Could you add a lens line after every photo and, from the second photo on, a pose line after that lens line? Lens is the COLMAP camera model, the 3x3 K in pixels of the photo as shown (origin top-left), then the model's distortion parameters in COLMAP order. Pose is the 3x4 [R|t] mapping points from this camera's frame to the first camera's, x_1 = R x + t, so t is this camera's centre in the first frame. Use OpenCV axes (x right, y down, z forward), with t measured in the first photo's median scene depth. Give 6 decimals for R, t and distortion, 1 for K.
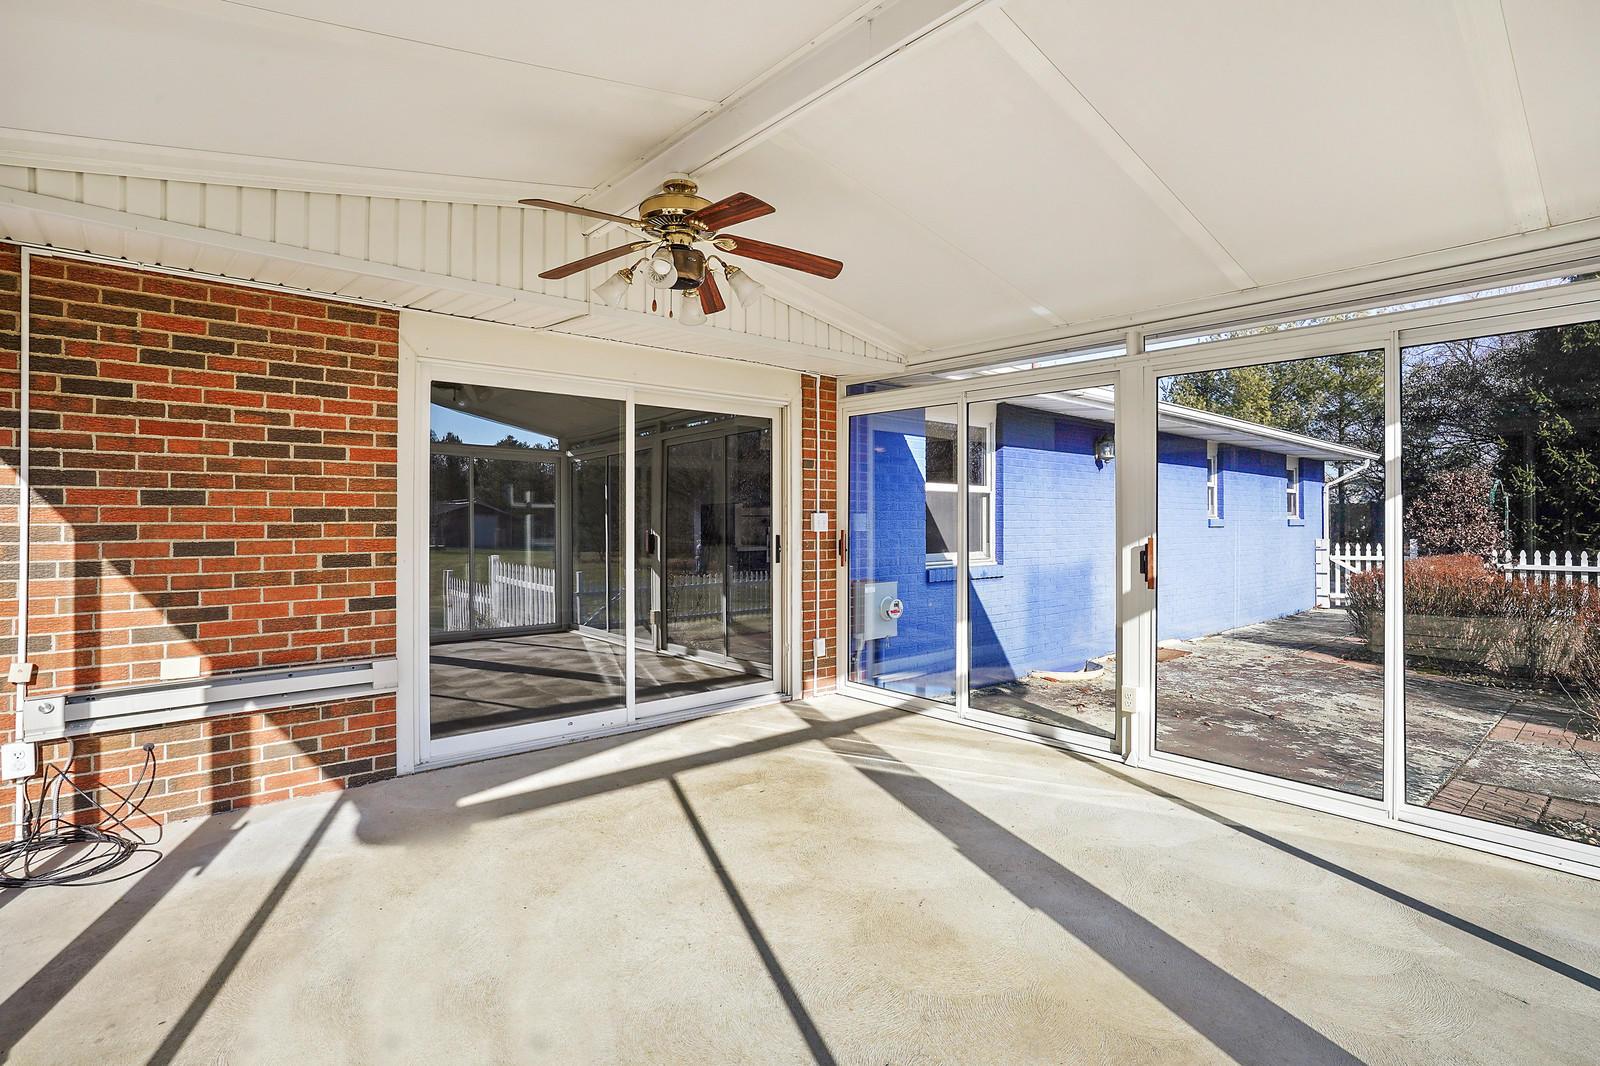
lens RADIAL K [[773.7, 0, 798.4], [0, 773.7, 518.5], [0, 0, 1]] dist [-0.047399, 0.028276]
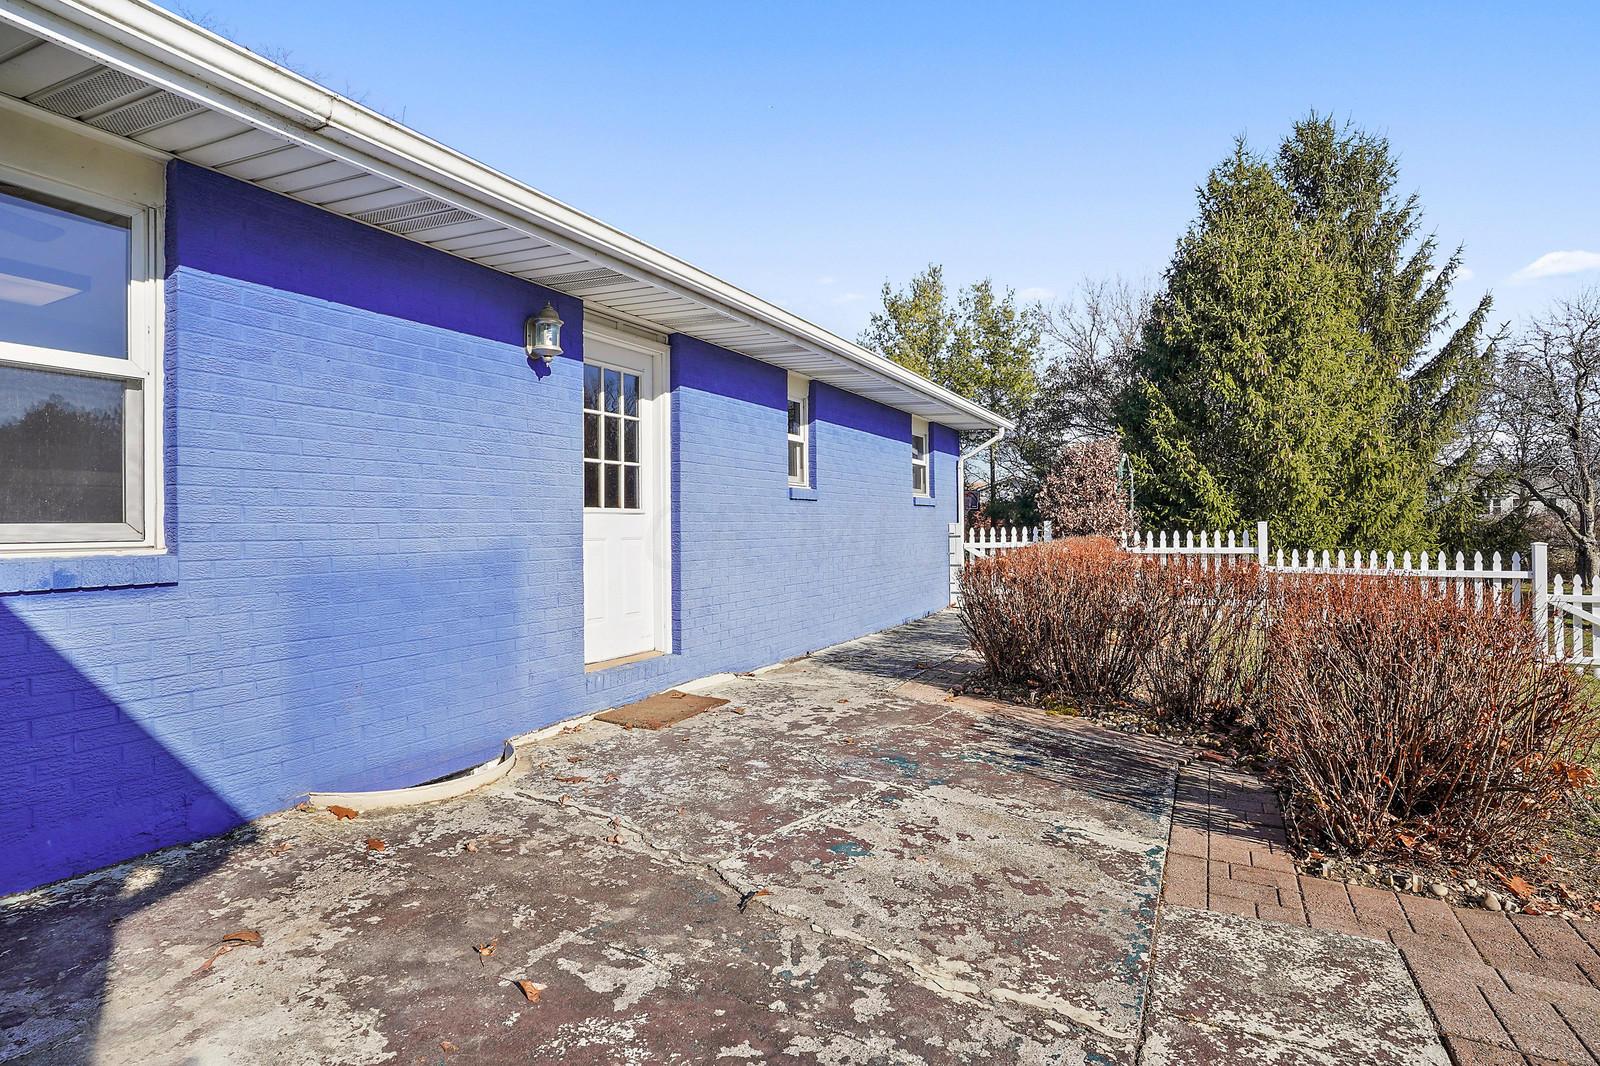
lens RADIAL K [[773.7, 0, 798.4], [0, 773.7, 518.5], [0, 0, 1]] dist [-0.047399, 0.028276]
pose [[0.936239, -0.007095, 0.351292, 0.242732], [0.010001, 0.999929, -0.006457, 0.026276], [-0.351222, 0.009559, 0.936244, 0.287154]]
